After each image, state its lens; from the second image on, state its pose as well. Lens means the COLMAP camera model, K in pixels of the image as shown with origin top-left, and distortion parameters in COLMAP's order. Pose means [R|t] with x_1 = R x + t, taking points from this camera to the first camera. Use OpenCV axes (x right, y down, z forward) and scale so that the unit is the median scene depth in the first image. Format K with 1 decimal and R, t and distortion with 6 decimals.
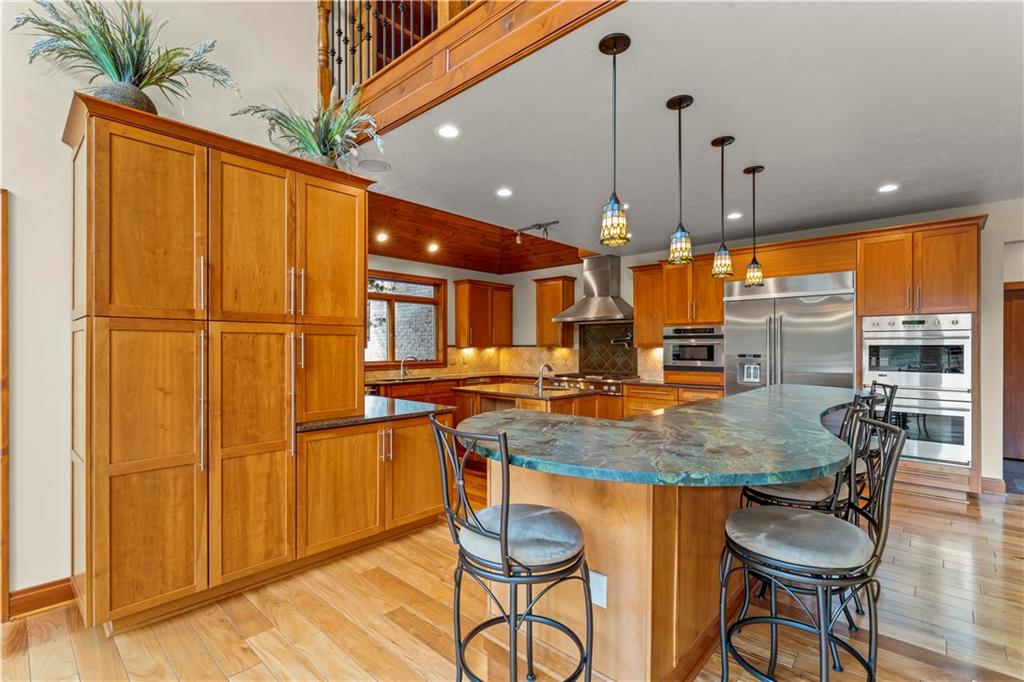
lens RADIAL K [[464.1, 0, 512.1], [0, 464.1, 343.5], [0, 0, 1]] dist [-0.000671, -0.000371]
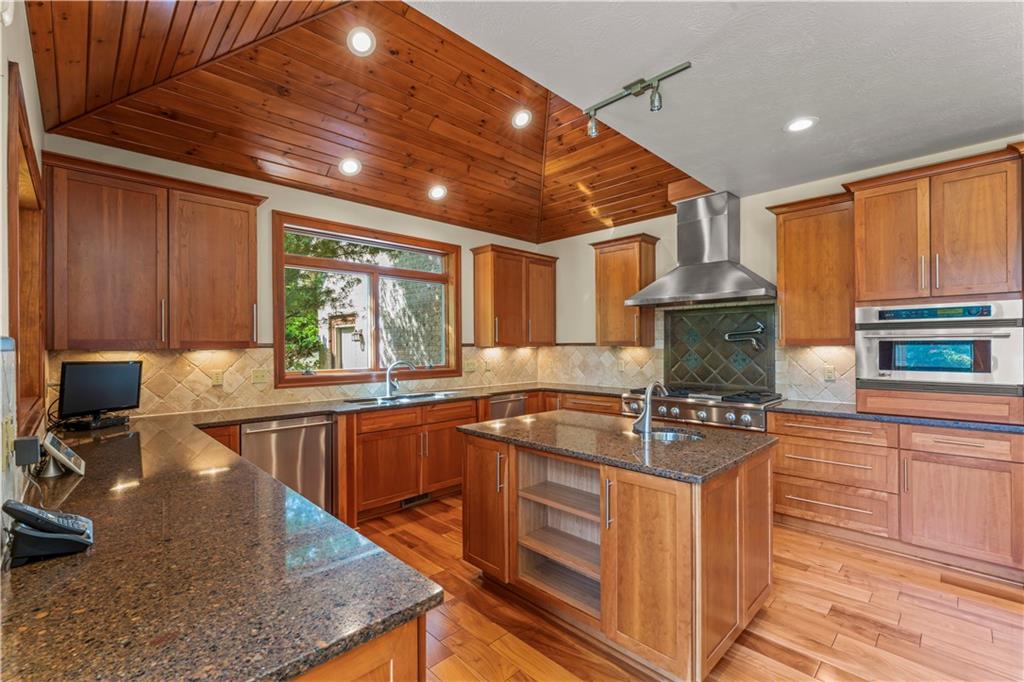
lens RADIAL K [[440.6, 0, 514.5], [0, 440.6, 342.8], [0, 0, 1]] dist [-0.001524, -0.000431]
pose [[0.998710, -0.004378, -0.050581, -0.035759], [0.004412, 0.999990, 0.000551, 0.003035], [0.050578, -0.000774, 0.998720, 0.422554]]
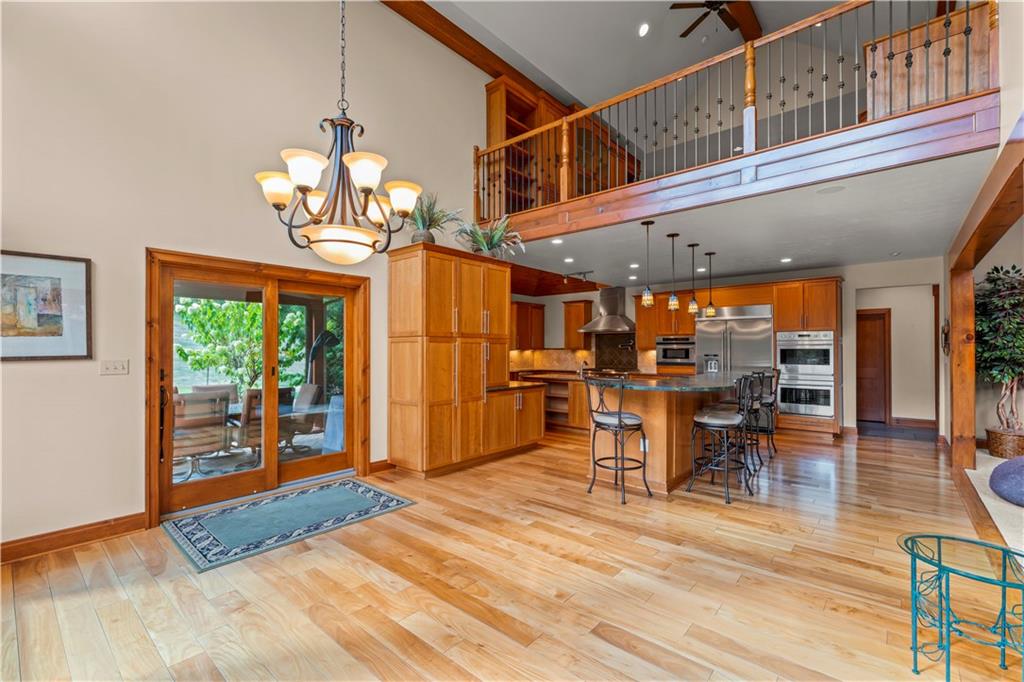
lens RADIAL K [[440.6, 0, 512.5], [0, 440.6, 341.5], [0, 0, 1]] dist [-0.001524, -0.000431]
pose [[0.999539, 0.001977, 0.030295, -0.167474], [-0.001643, 0.999938, -0.011053, -0.002676], [-0.030315, 0.010998, 0.999480, -0.381124]]
